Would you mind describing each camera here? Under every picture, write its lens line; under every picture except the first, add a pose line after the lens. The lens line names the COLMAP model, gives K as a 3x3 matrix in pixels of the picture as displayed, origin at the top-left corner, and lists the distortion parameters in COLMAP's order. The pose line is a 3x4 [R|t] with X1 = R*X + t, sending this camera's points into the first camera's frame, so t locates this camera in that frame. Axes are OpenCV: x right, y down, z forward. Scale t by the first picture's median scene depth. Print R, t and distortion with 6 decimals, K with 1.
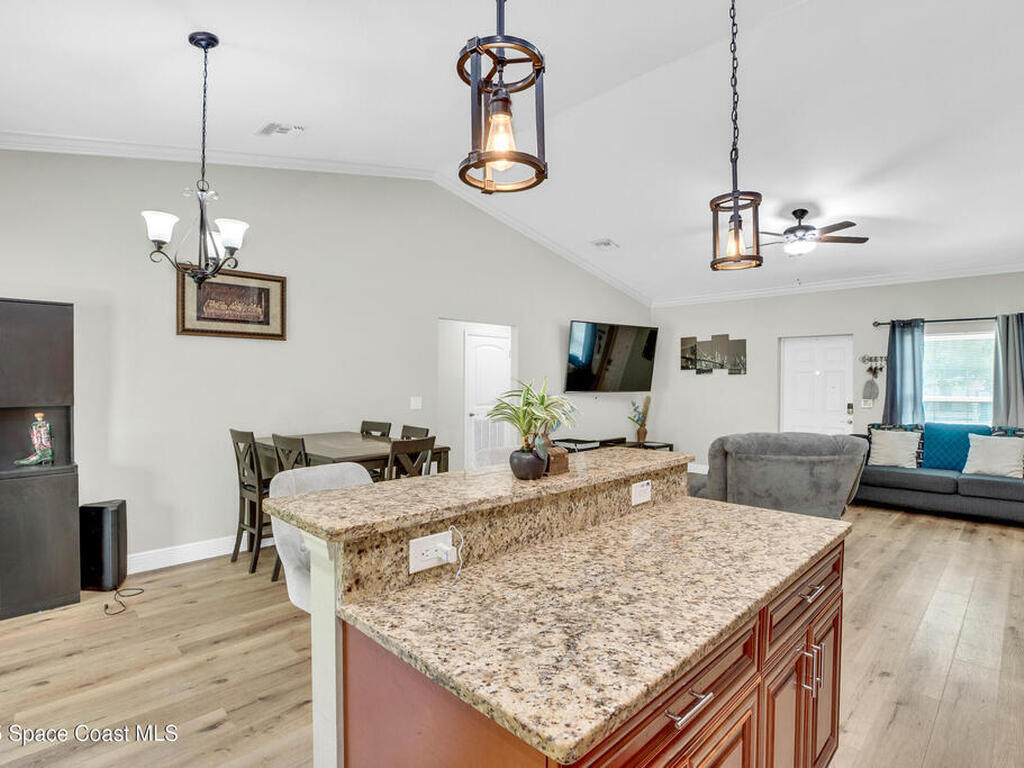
lens RADIAL K [[531.1, 0, 513.5], [0, 531.1, 379.8], [0, 0, 1]] dist [-0.030728, 0.002723]
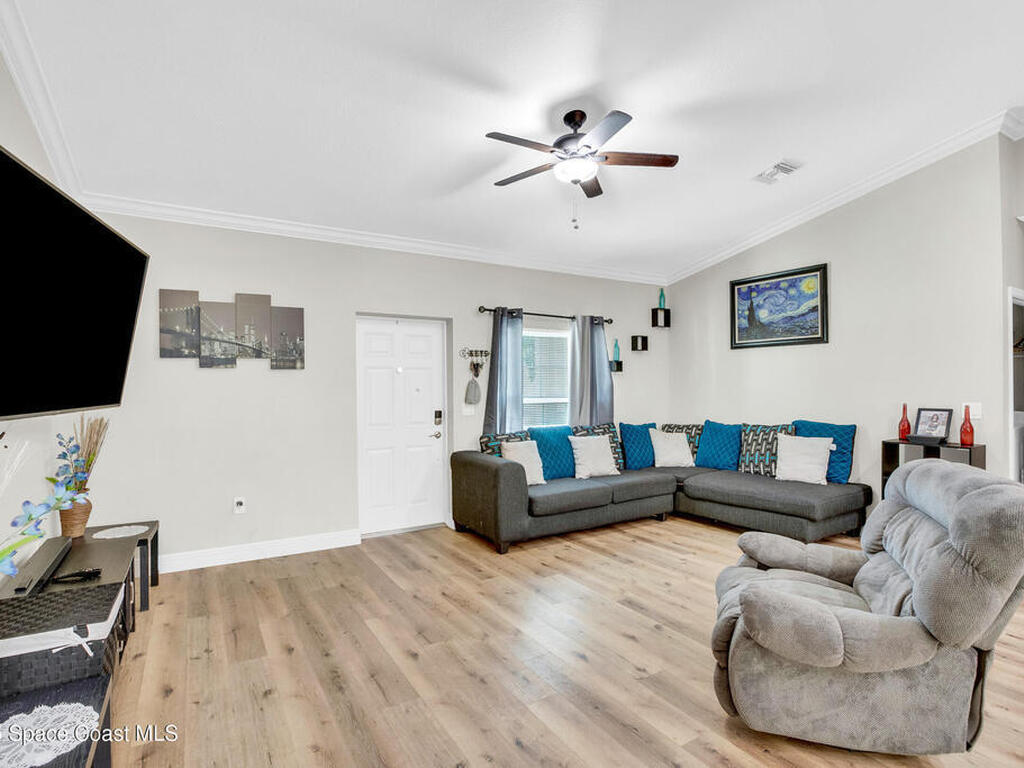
lens RADIAL K [[531.1, 0, 516.5], [0, 531.1, 382.3], [0, 0, 1]] dist [-0.030728, 0.002723]
pose [[0.226981, 0.002620, 0.973896, -0.076499], [0.004328, 0.999984, -0.003699, 0.007747], [-0.973890, 0.005054, 0.226966, 0.753904]]
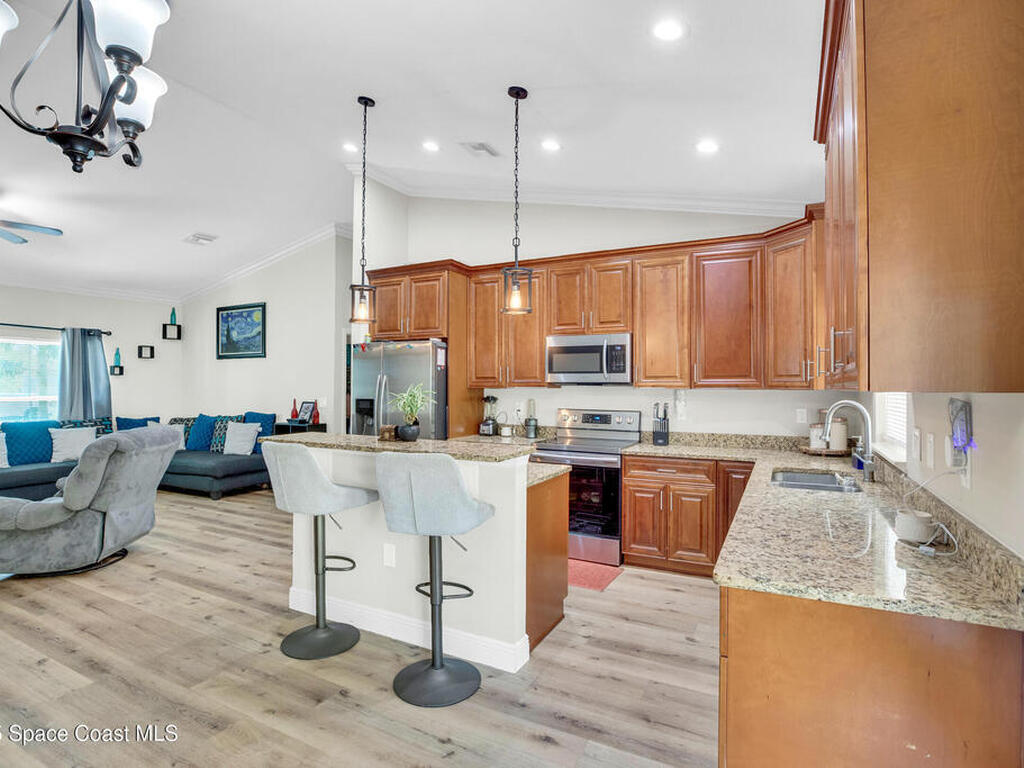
lens RADIAL K [[531.1, 0, 514.9], [0, 531.1, 382.7], [0, 0, 1]] dist [-0.030728, 0.002723]
pose [[-0.299984, 0.001889, 0.953942, -0.445551], [-0.000835, 0.999997, -0.002243, 0.004488], [-0.953944, -0.001469, -0.299982, 0.316739]]
